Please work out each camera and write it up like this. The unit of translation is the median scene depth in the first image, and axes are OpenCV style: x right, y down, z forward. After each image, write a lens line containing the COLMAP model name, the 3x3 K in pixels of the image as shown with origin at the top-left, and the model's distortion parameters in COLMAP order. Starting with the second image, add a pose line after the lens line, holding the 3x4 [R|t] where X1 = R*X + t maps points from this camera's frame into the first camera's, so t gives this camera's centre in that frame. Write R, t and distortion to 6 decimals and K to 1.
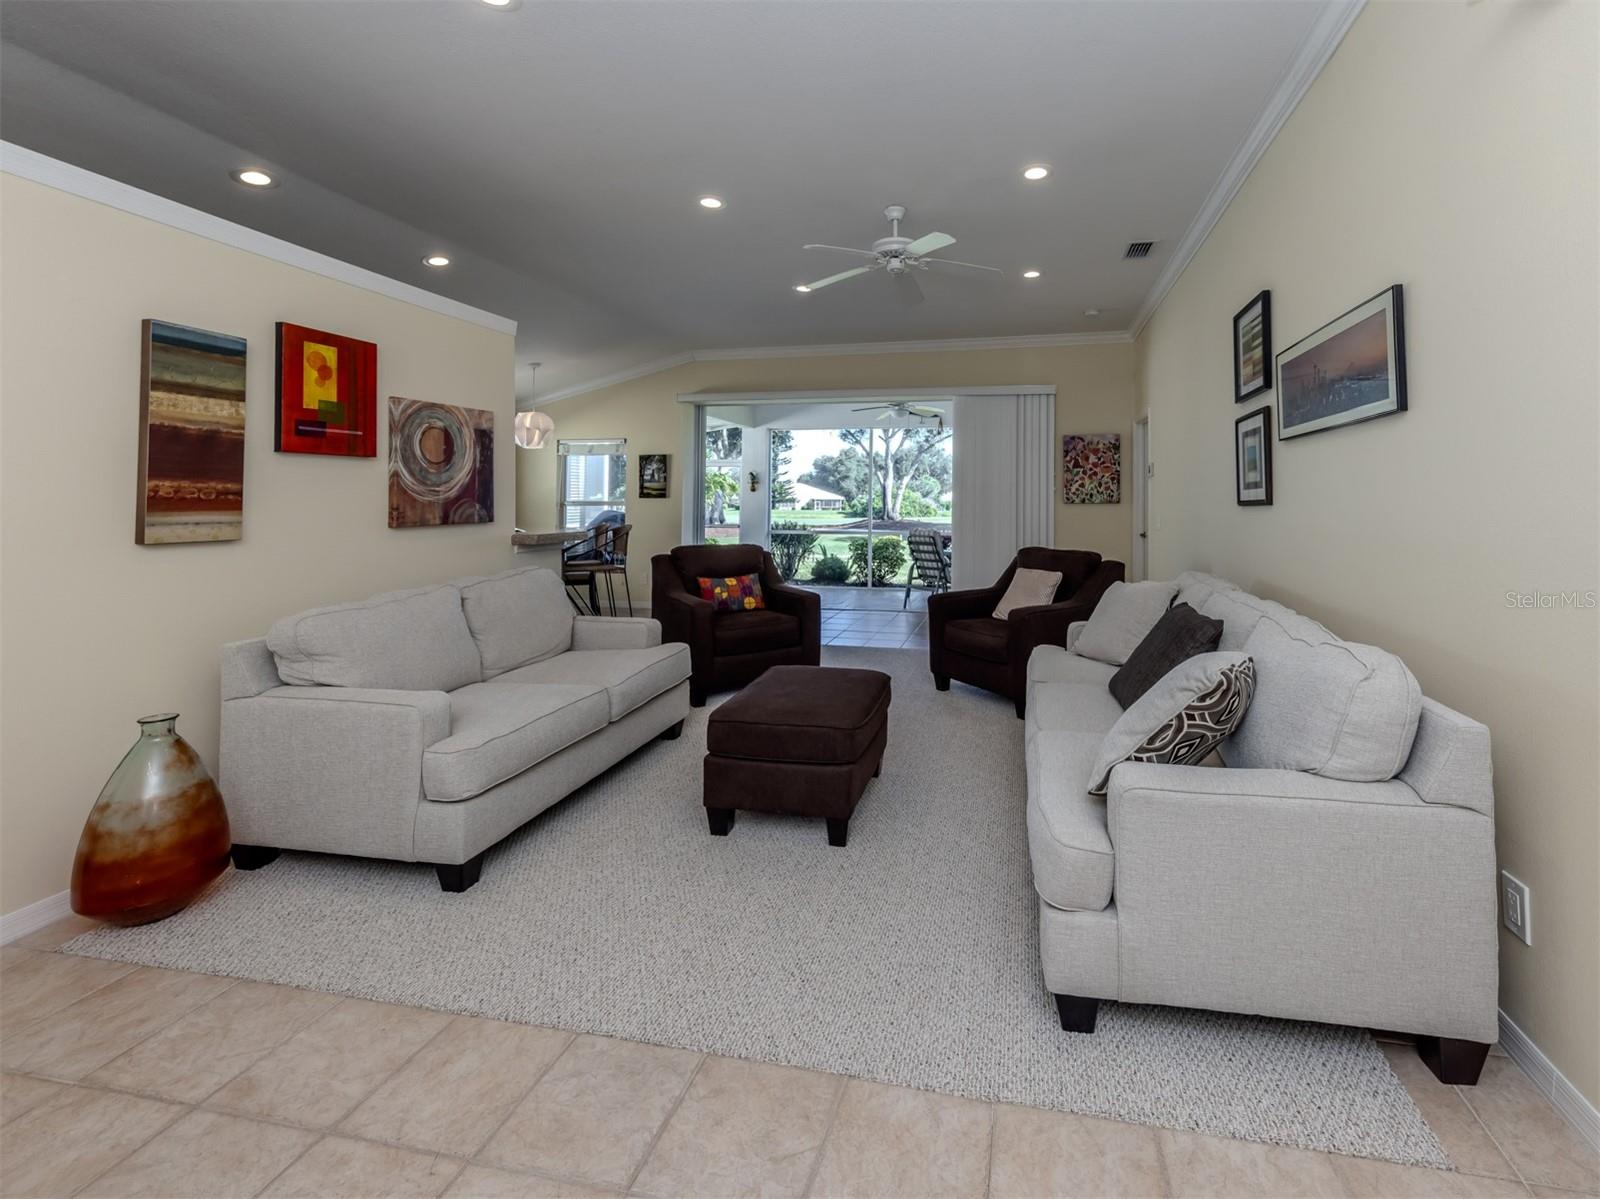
lens RADIAL K [[658.6, 0, 869.8], [0, 658.6, 499.0], [0, 0, 1]] dist [0.002202, 0.003852]
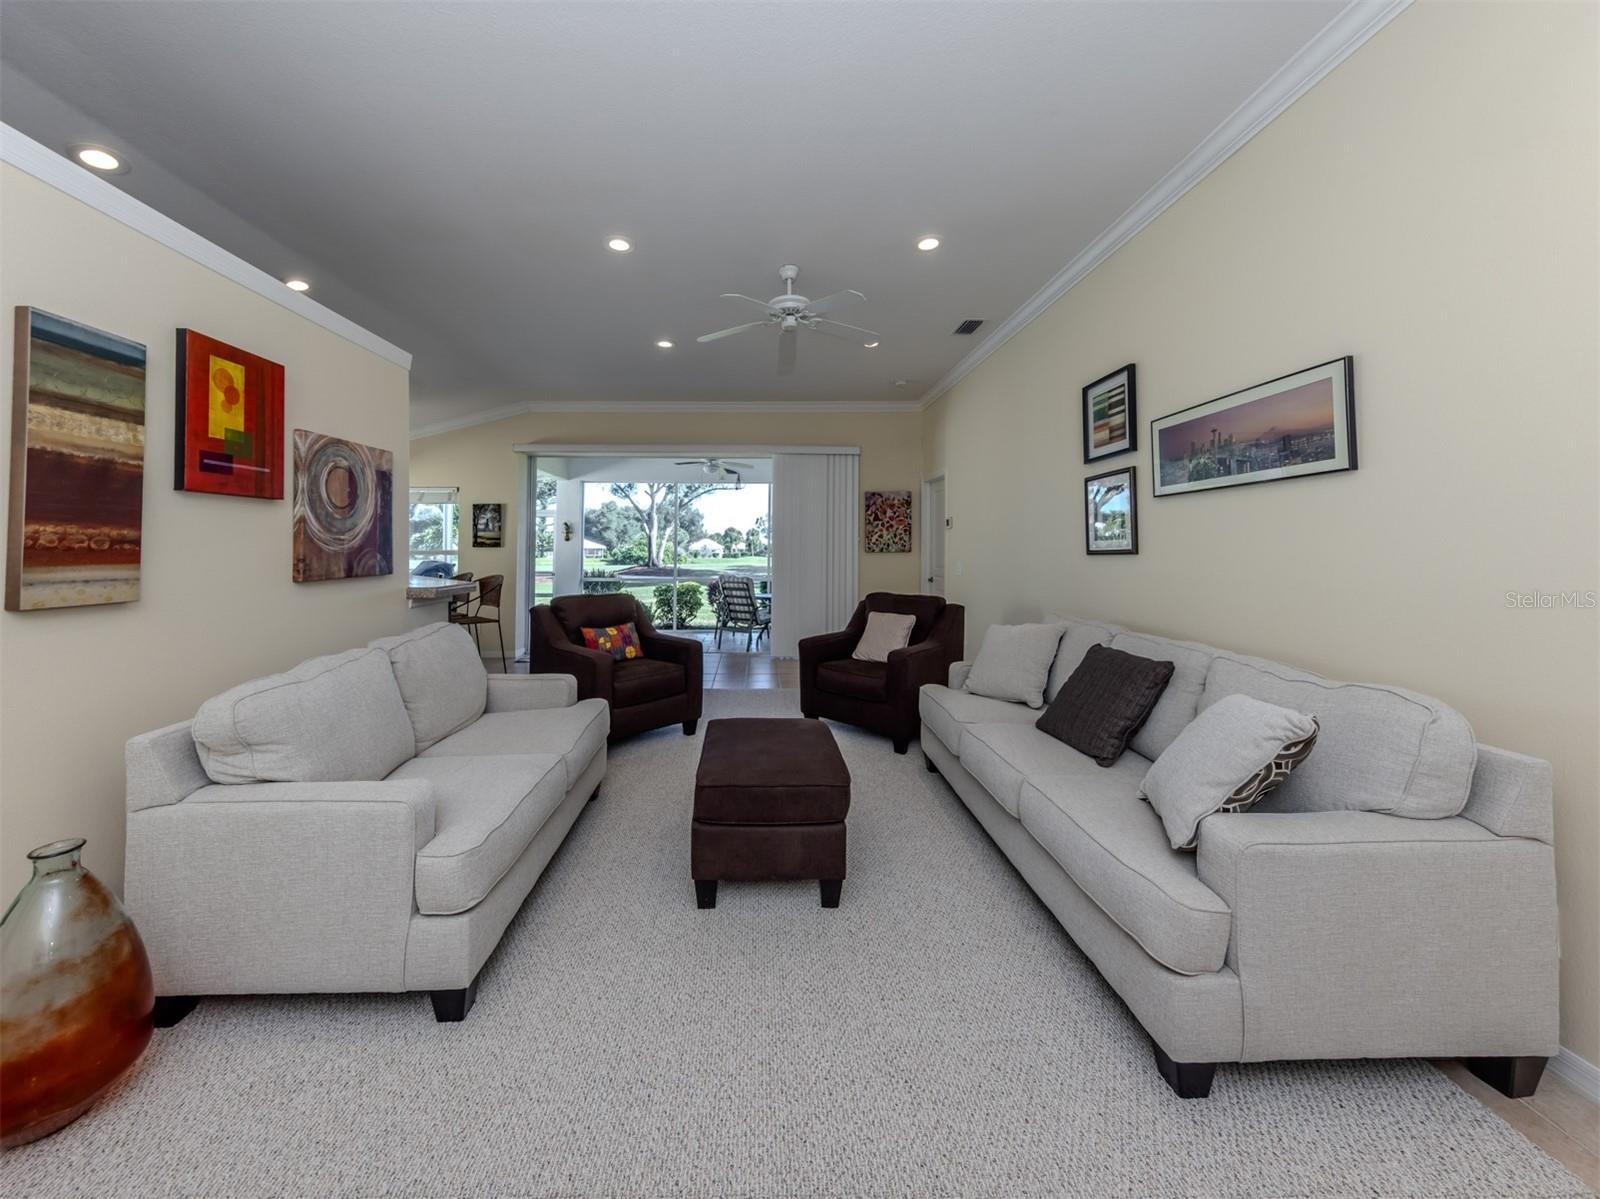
lens RADIAL K [[584.3, 0, 723.3], [0, 584.3, 547.2], [0, 0, 1]] dist [0.003621, -0.000261]
pose [[0.985957, 0.000828, 0.166999, -0.322754], [-0.000604, 0.999999, -0.001394, -0.001373], [-0.167000, 0.001274, 0.985956, 0.165852]]
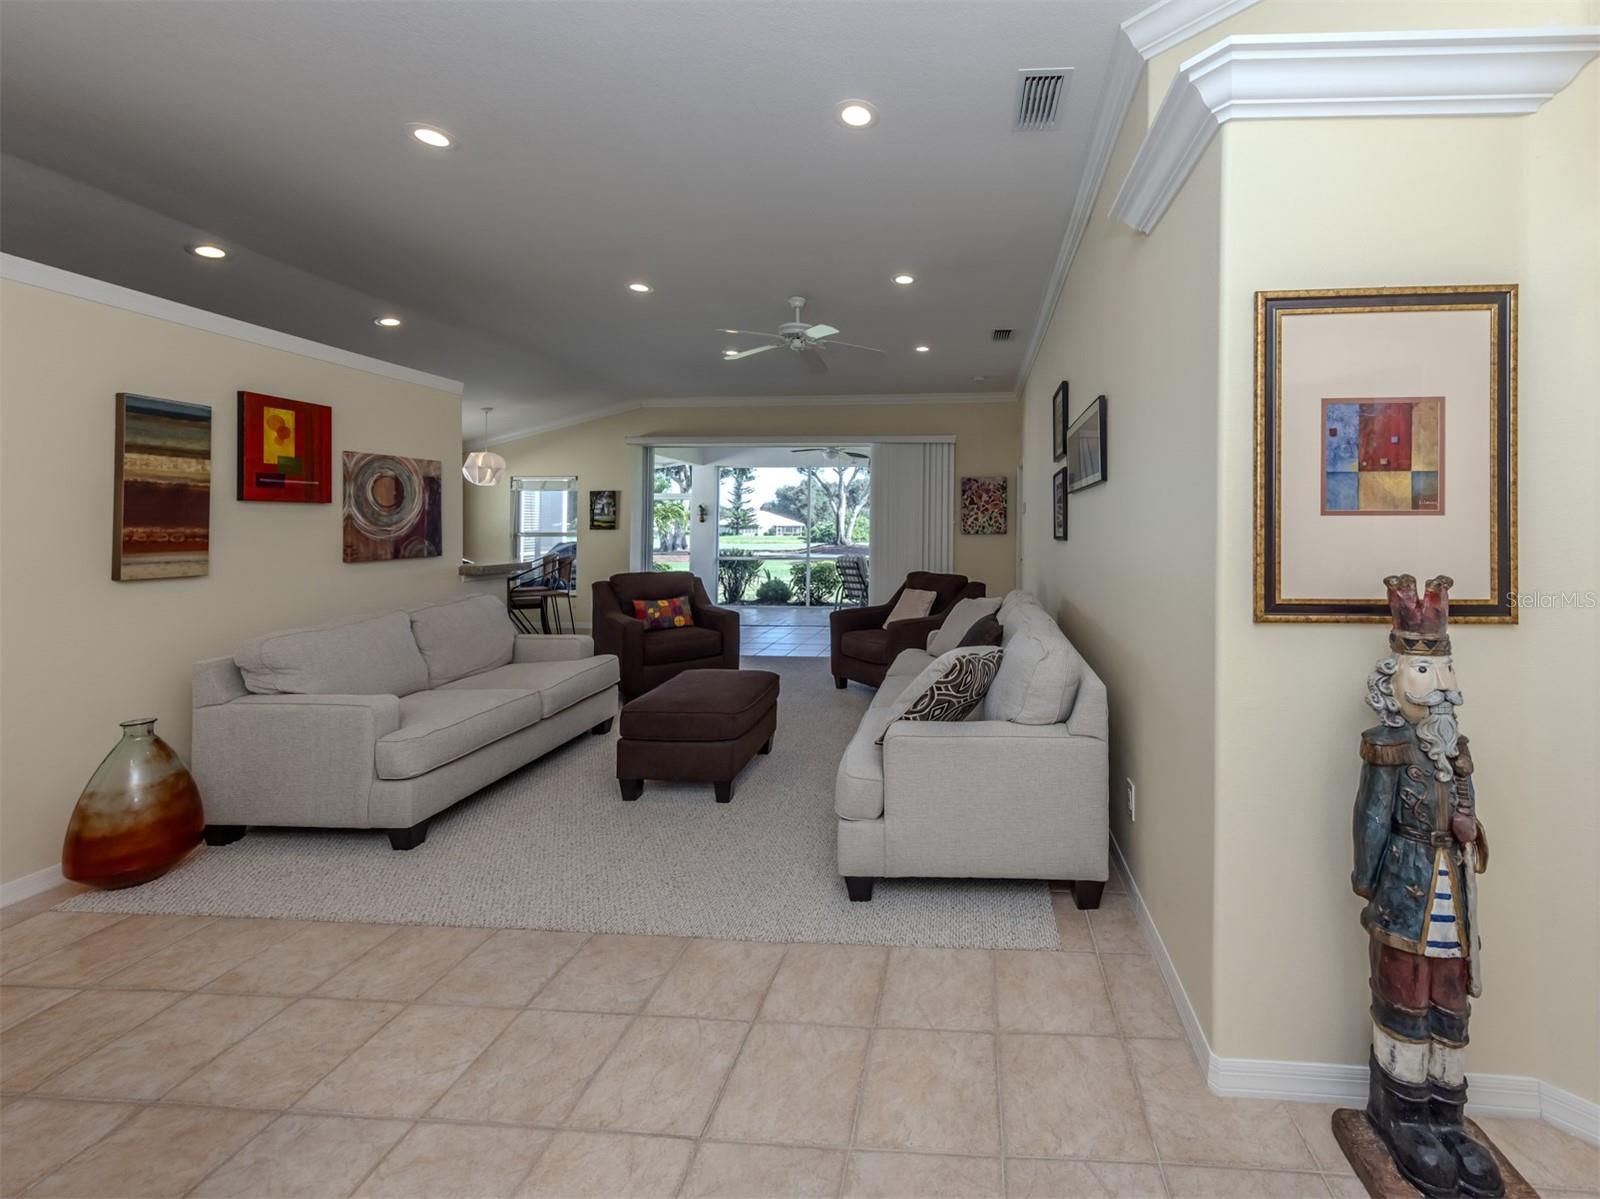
lens RADIAL K [[584.3, 0, 902.1], [0, 584.3, 533.9], [0, 0, 1]] dist [0.003621, -0.000261]
pose [[0.991703, -0.000043, 0.128551, 0.146533], [-0.001980, 0.999876, 0.015605, -0.027772], [-0.128535, -0.015730, 0.991580, -0.193303]]
